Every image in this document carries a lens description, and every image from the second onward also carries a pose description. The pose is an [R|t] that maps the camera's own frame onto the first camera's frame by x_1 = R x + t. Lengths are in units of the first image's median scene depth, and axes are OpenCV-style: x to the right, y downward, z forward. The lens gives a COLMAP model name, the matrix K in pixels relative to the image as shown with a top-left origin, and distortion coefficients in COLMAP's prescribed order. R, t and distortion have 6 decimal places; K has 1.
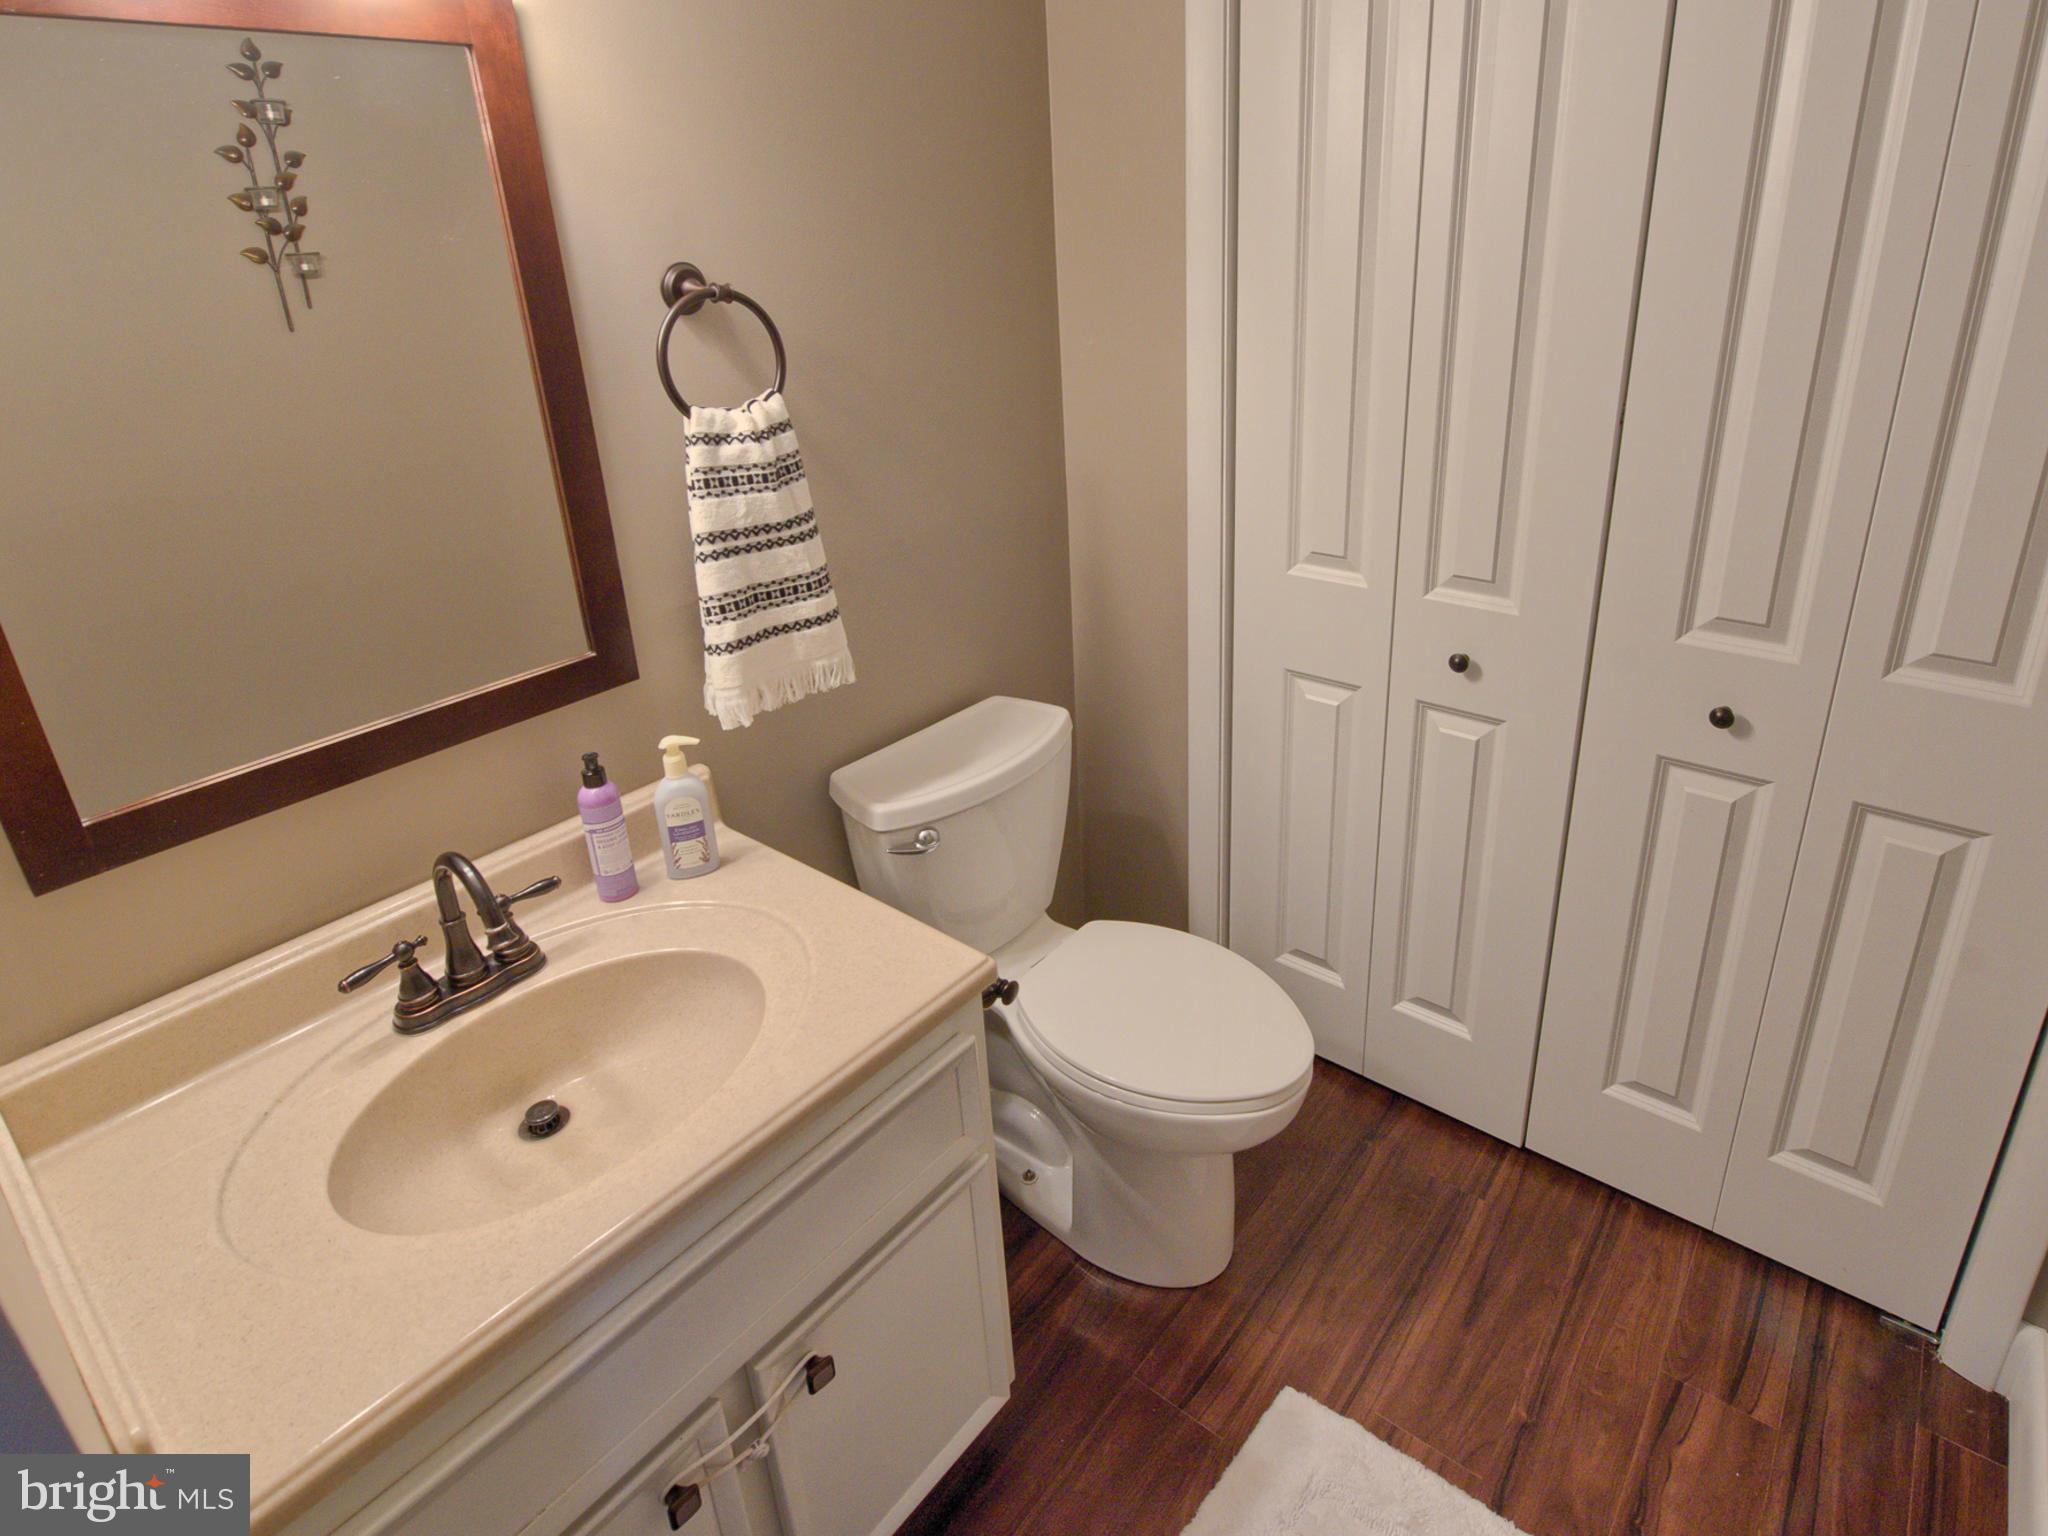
lens RADIAL K [[1115.5, 0, 1103.9], [0, 1115.5, 609.4], [0, 0, 1]] dist [-0.008443, -0.012050]
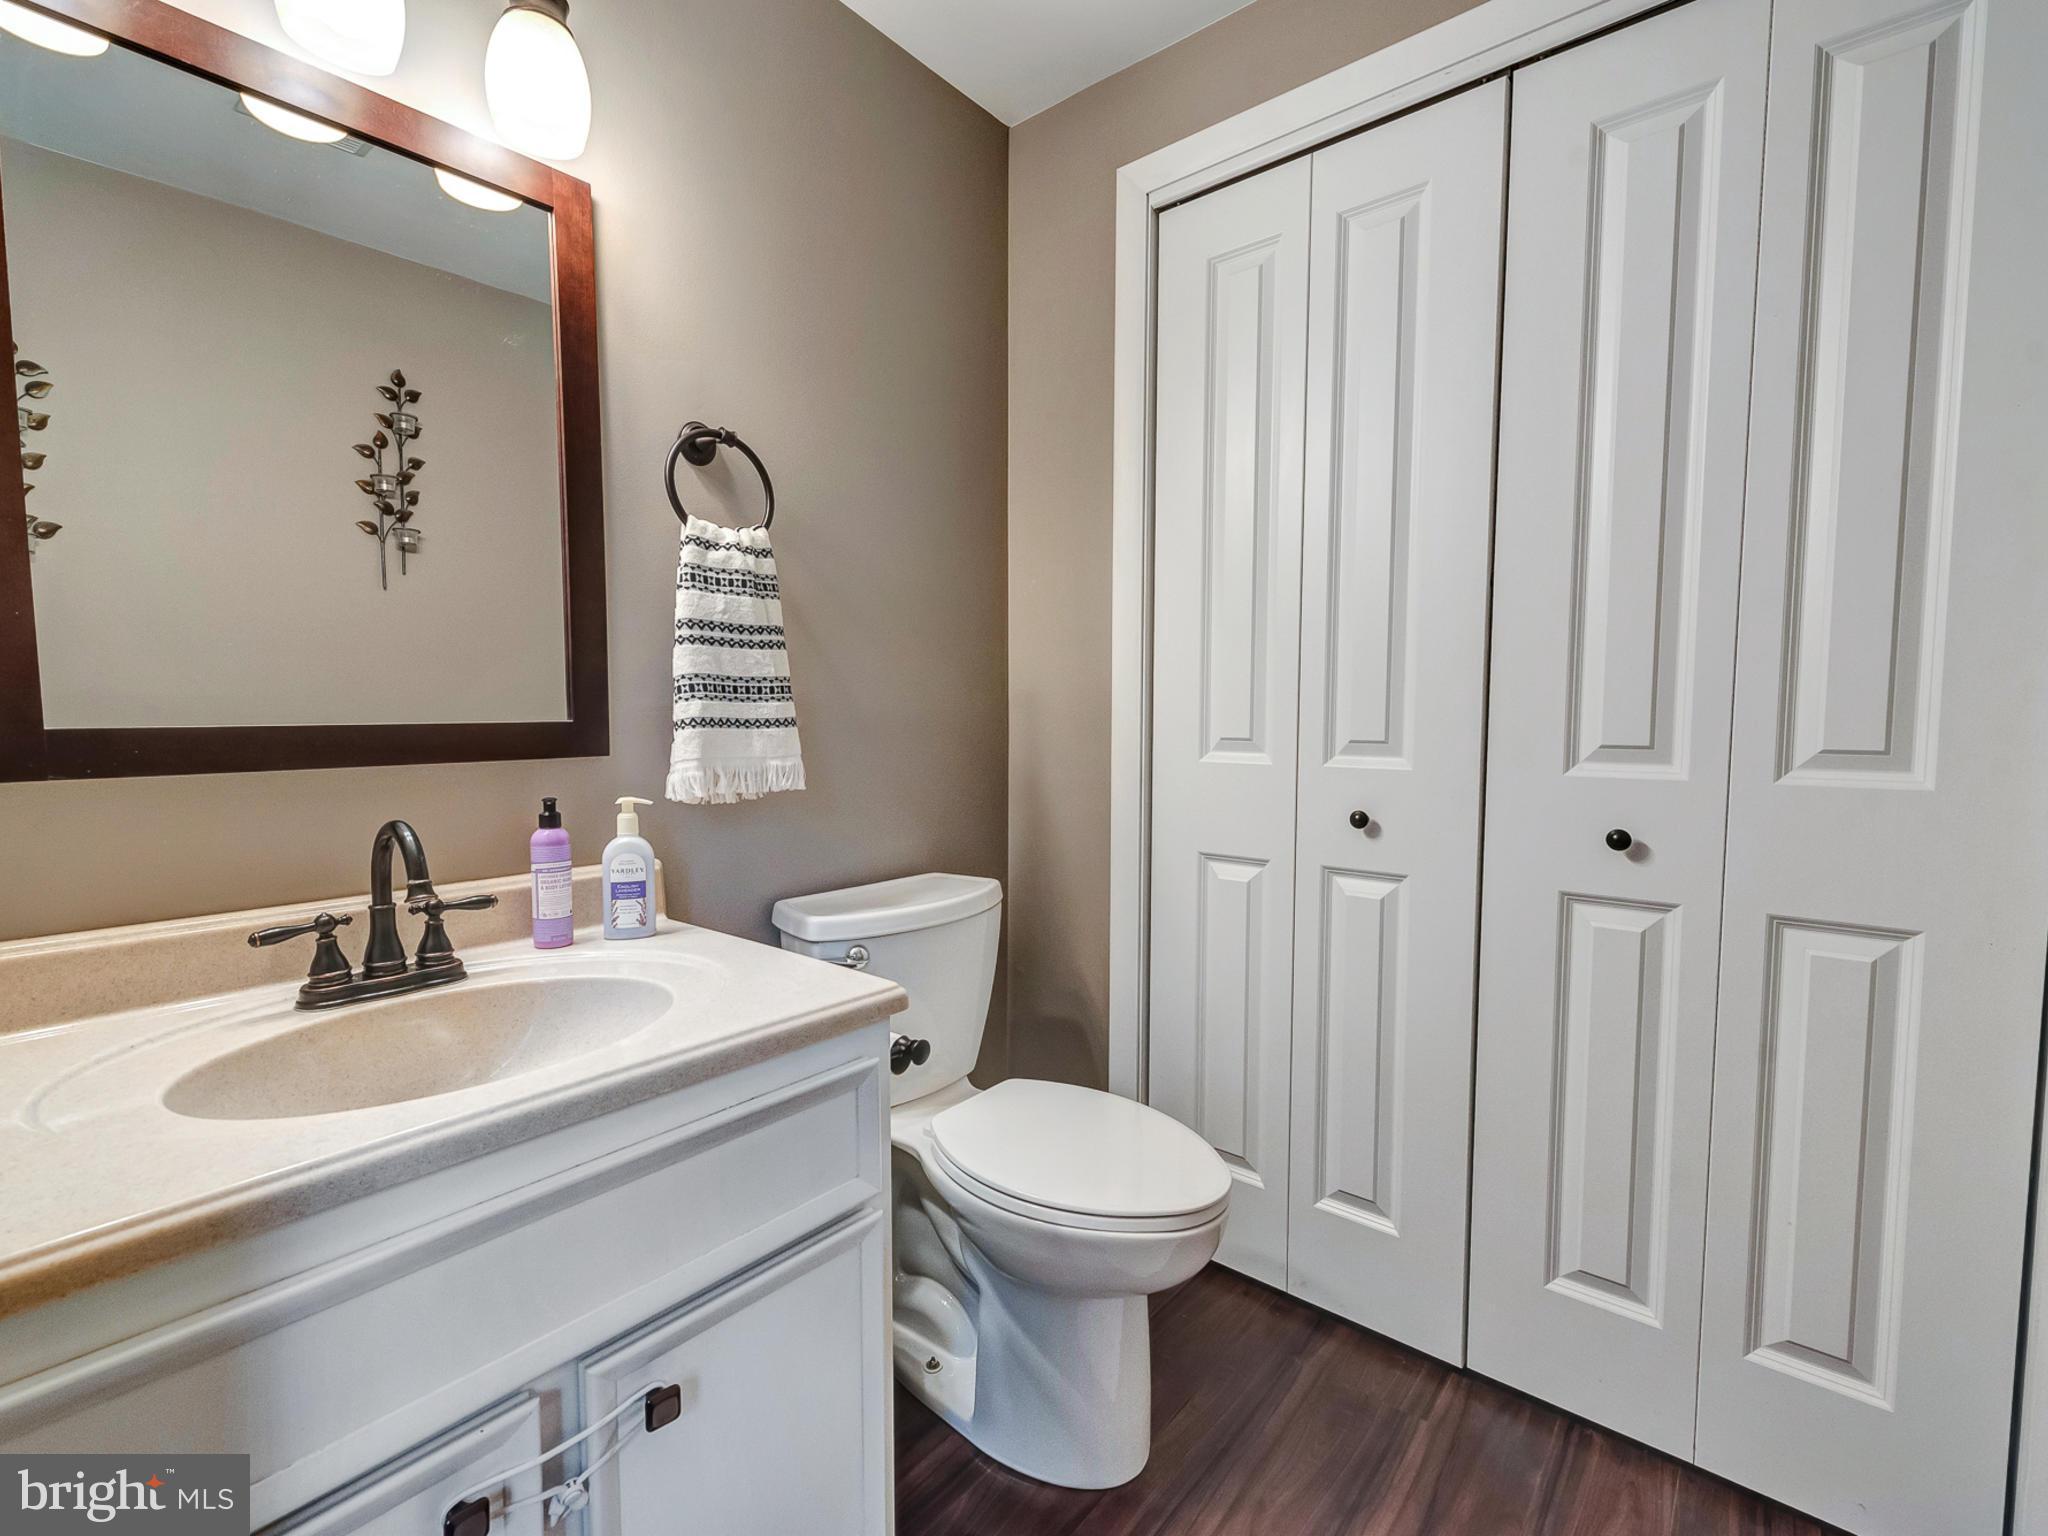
lens RADIAL K [[934.5, 0, 1019.7], [0, 934.5, 743.4], [0, 0, 1]] dist [0.016803, -0.007128]
pose [[0.998664, 0.033393, -0.039438, 0.024919], [-0.043178, 0.958514, -0.281755, 0.279020], [0.028393, 0.283081, 0.958676, 0.109015]]
